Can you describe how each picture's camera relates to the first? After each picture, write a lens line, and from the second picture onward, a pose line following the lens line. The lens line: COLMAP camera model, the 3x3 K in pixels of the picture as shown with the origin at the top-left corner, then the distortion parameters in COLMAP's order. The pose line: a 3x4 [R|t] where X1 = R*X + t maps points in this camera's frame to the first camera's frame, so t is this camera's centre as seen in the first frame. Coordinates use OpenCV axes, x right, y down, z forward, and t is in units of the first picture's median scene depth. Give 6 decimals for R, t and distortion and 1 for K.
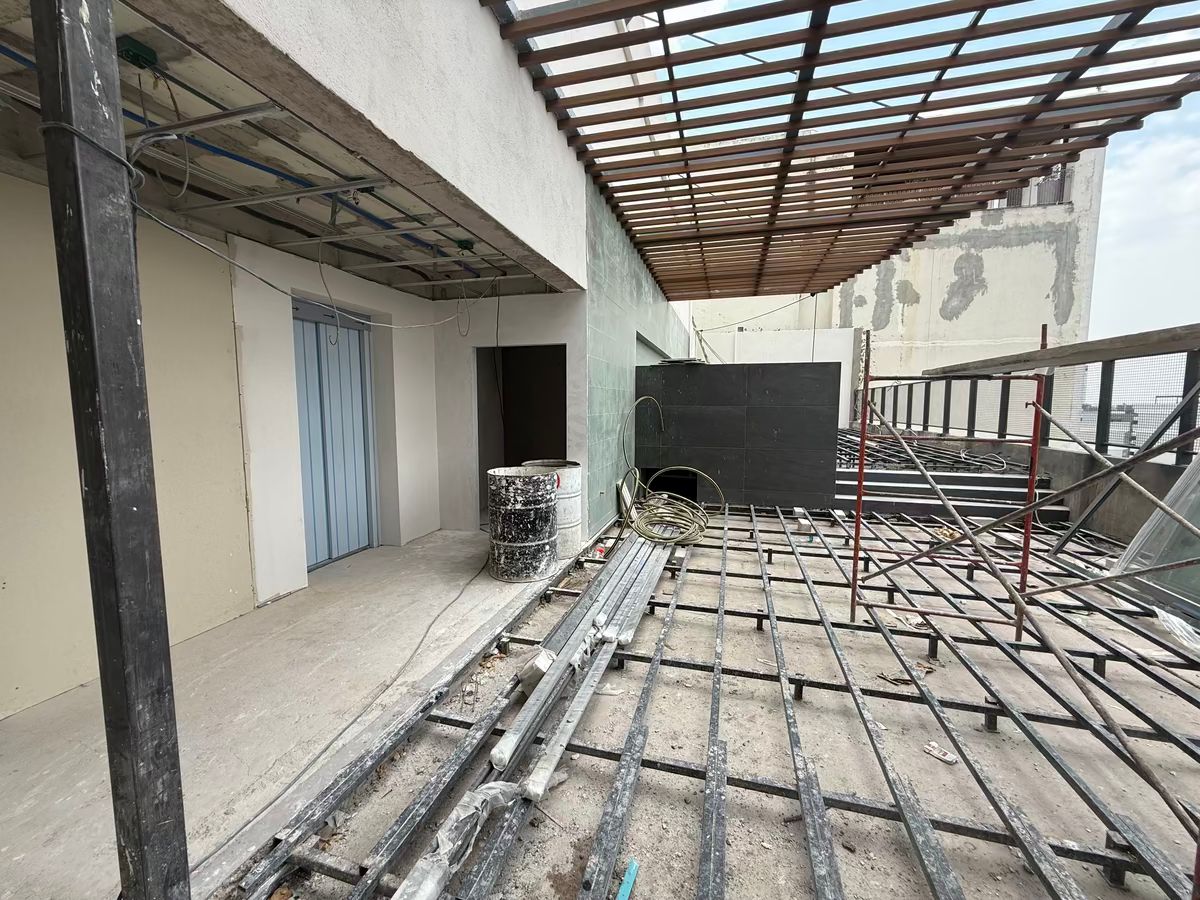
lens RADIAL K [[477.7, 0, 599.4], [0, 477.7, 450.0], [0, 0, 1]] dist [0.001620, 0.000055]
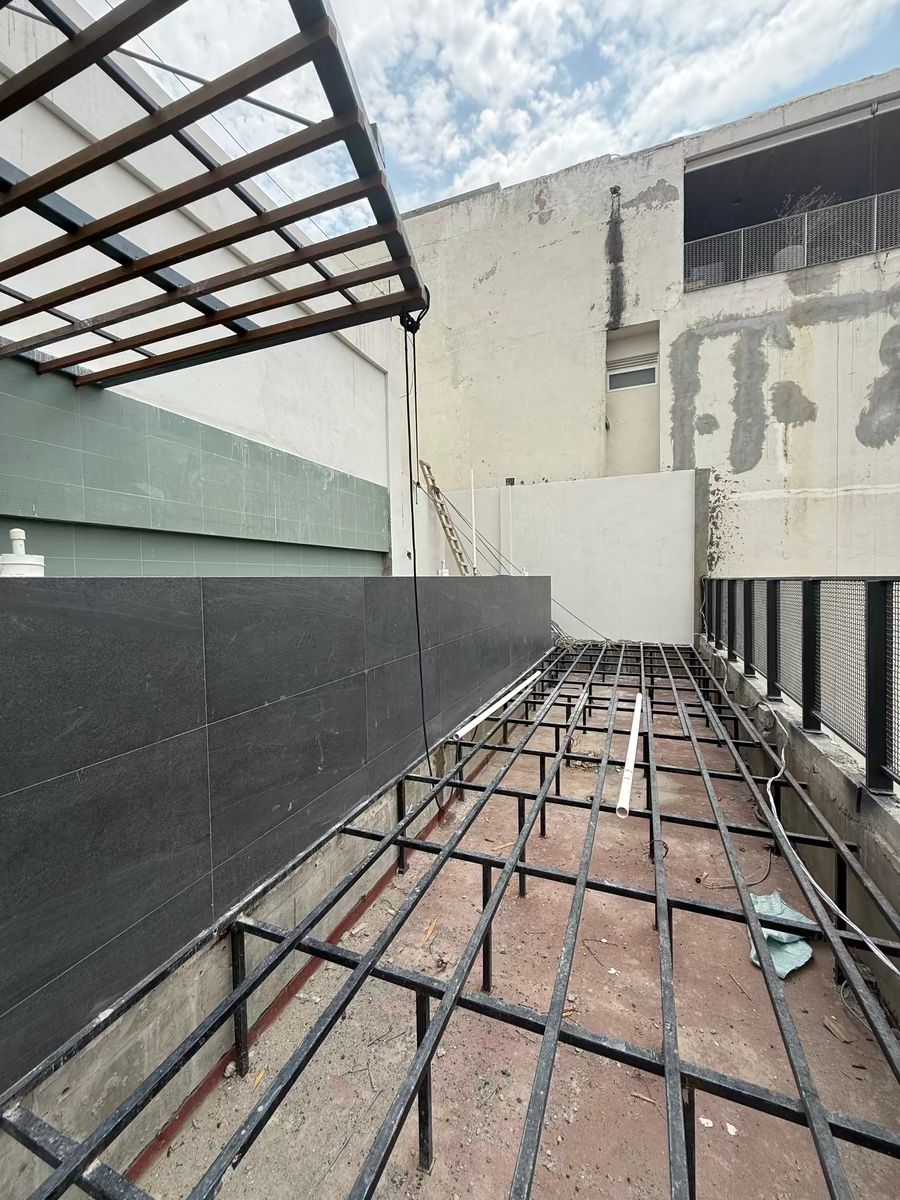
lens RADIAL K [[477.7, 0, 449.5], [0, 477.7, 597.4], [0, 0, 1]] dist [0.001620, 0.000055]
pose [[0.994586, -0.014358, -0.102922, 0.297496], [0.008202, 0.998166, -0.059980, -0.070707], [0.103595, 0.058811, 0.992879, 0.412235]]
